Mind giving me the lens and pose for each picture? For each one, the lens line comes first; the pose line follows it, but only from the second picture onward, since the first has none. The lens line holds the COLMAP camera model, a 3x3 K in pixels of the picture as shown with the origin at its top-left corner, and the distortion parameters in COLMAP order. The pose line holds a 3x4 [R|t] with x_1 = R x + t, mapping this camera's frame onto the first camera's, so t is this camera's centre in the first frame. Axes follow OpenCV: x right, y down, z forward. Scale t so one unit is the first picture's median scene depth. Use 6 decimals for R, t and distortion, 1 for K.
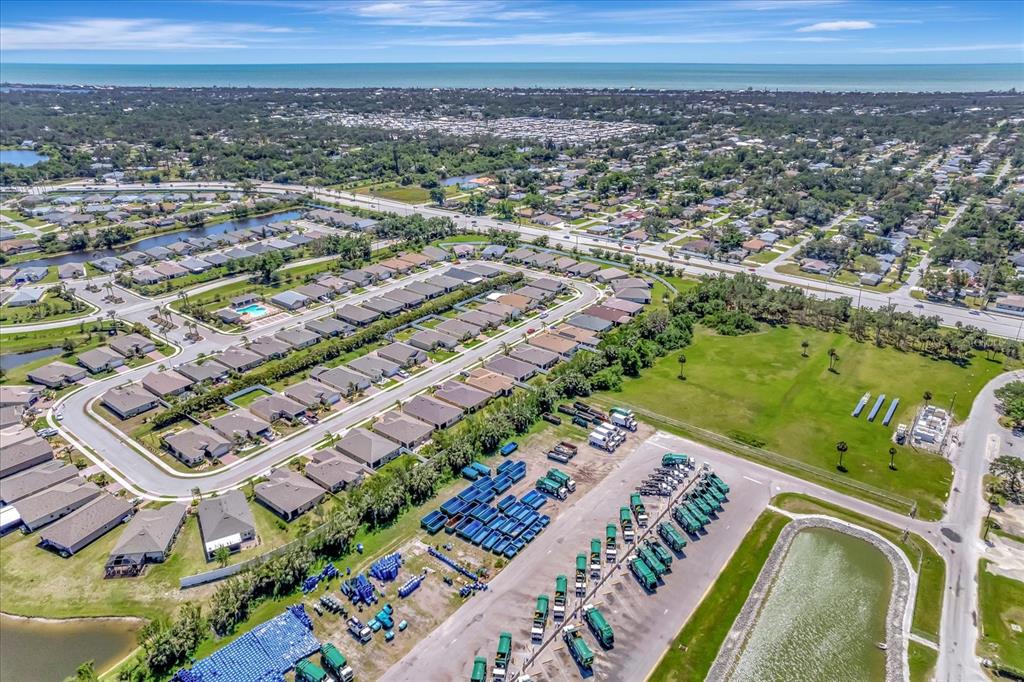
lens RADIAL K [[679.4, 0, 516.6], [0, 679.4, 340.6], [0, 0, 1]] dist [-0.091660, 0.079504]
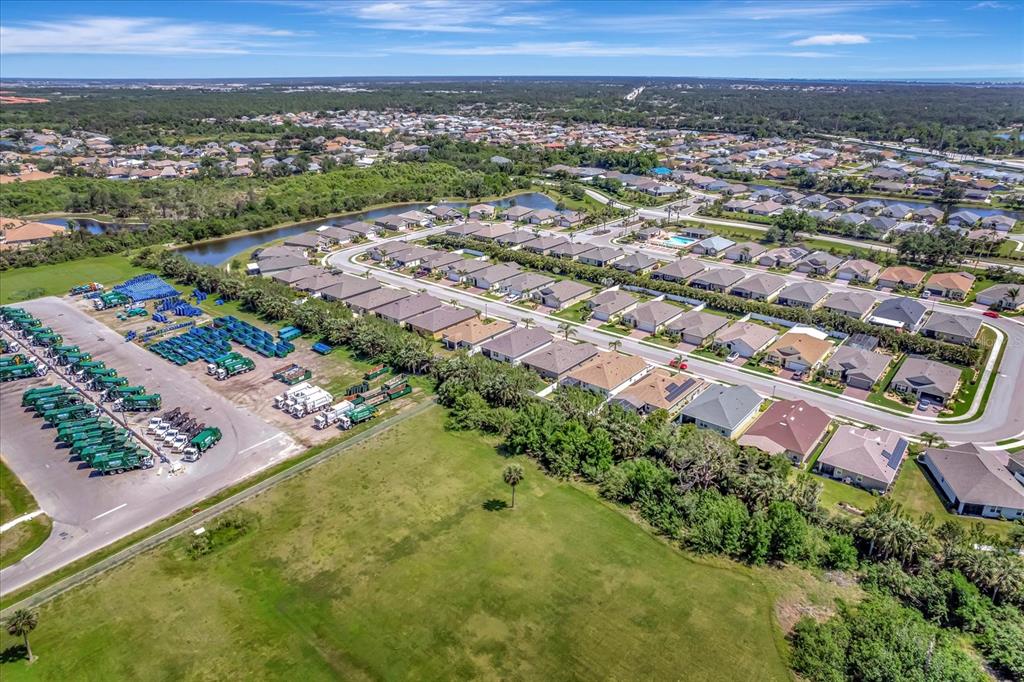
lens RADIAL K [[630.0, 0, 512.0], [0, 630.0, 341.0], [0, 0, 1]] dist [-0.004030, -0.000723]
pose [[-0.037339, 0.393866, -0.918409, 0.660127], [-0.386197, 0.841955, 0.376780, -0.231314], [0.921660, 0.368755, 0.120672, 1.003965]]
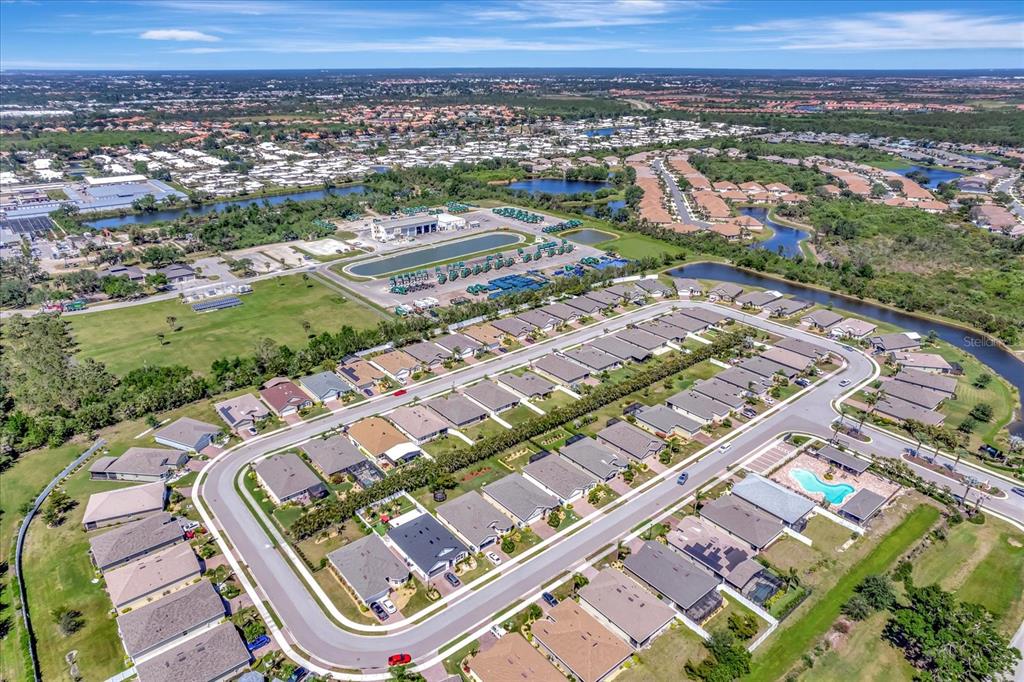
lens RADIAL K [[679.4, 0, 516.6], [0, 679.4, 340.6], [0, 0, 1]] dist [-0.091660, 0.079504]
pose [[-0.976855, -0.081615, 0.197720, -0.327333], [0.082904, 0.707639, 0.701694, -0.749280], [-0.197183, 0.701845, -0.684494, 1.852422]]
